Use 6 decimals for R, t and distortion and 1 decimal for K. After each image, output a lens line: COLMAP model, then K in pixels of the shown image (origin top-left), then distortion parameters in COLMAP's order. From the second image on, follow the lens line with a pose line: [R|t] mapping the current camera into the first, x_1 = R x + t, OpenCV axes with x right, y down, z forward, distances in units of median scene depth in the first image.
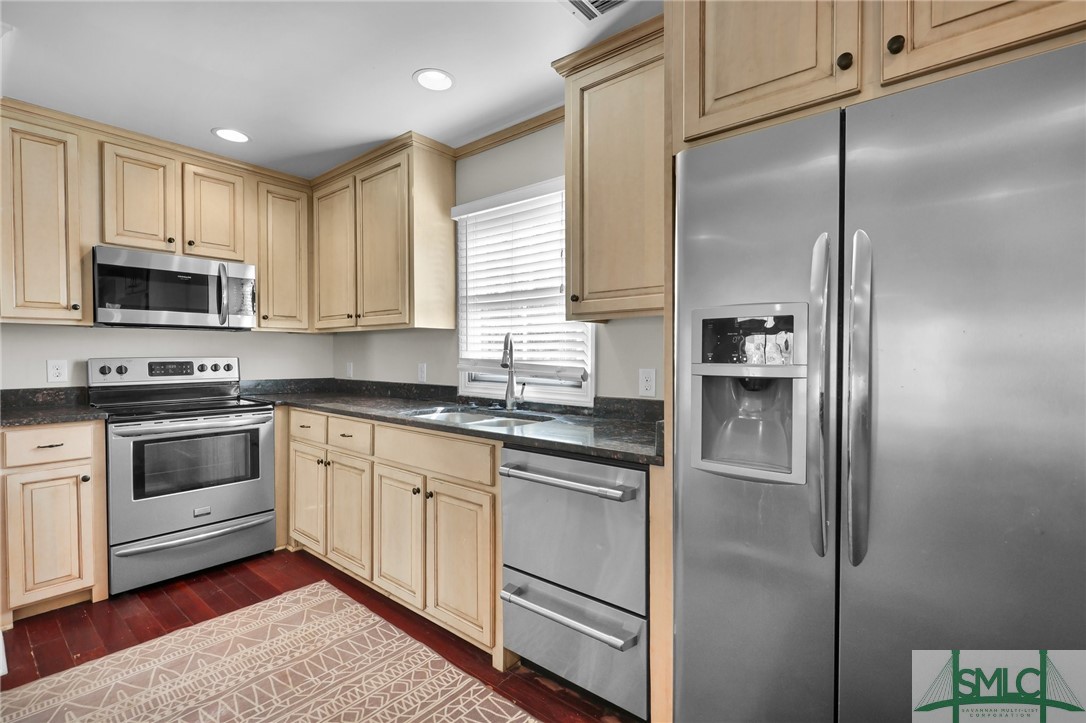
lens RADIAL K [[492.0, 0, 543.8], [0, 492.0, 359.7], [0, 0, 1]] dist [-0.000005, -0.000692]
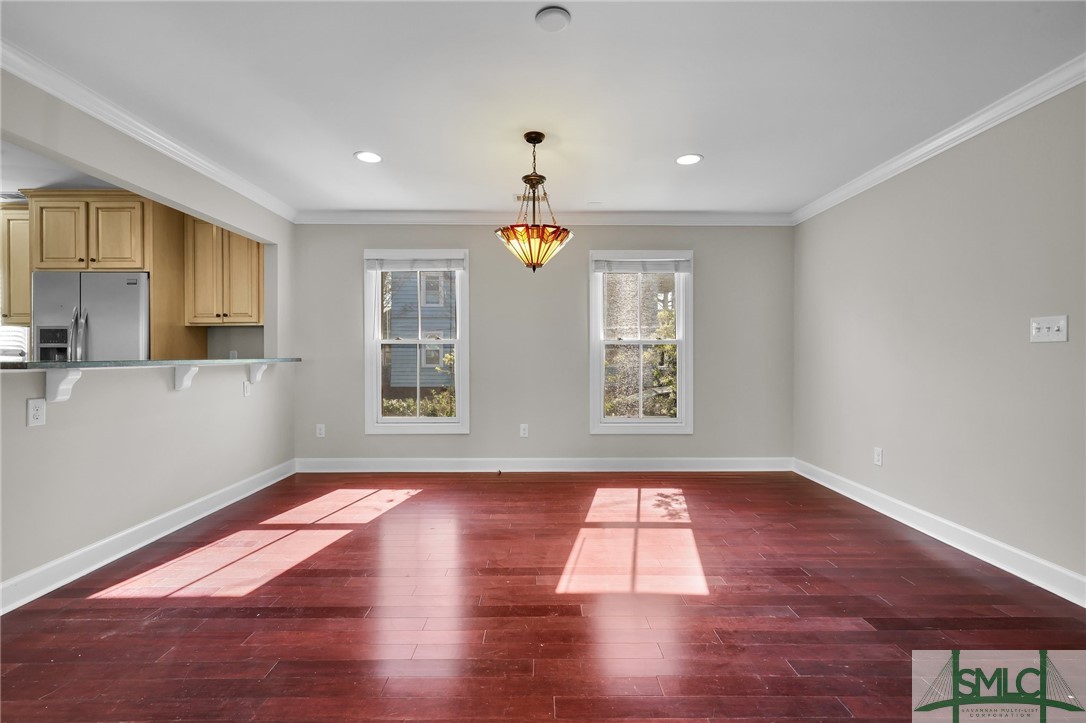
lens RADIAL K [[492.0, 0, 541.6], [0, 492.0, 356.0], [0, 0, 1]] dist [-0.000005, -0.000692]
pose [[0.765728, -0.001280, 0.643164, 0.367287], [0.006324, 0.999965, -0.005540, 0.059255], [-0.643134, 0.008310, 0.765709, -1.647630]]
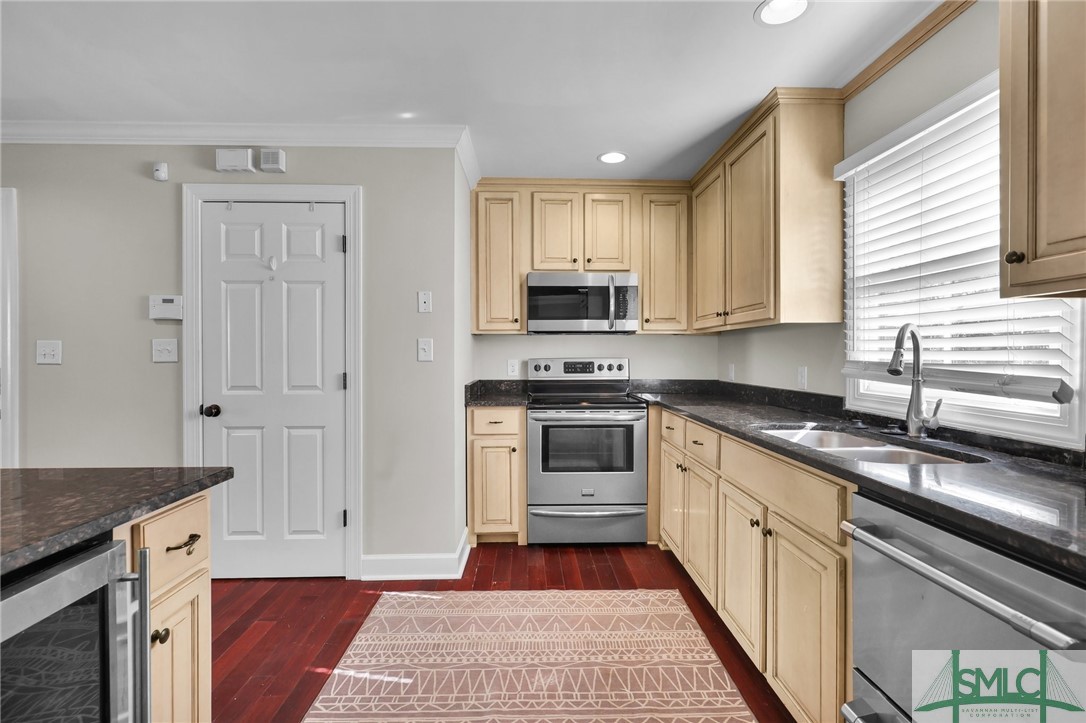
lens RADIAL K [[492.0, 0, 541.9], [0, 492.0, 357.8], [0, 0, 1]] dist [-0.000005, -0.000692]
pose [[0.663539, 0.003117, -0.748135, 0.097777], [-0.007384, 0.999970, -0.002383, -0.001976], [0.748105, 0.007106, 0.663542, 0.161610]]
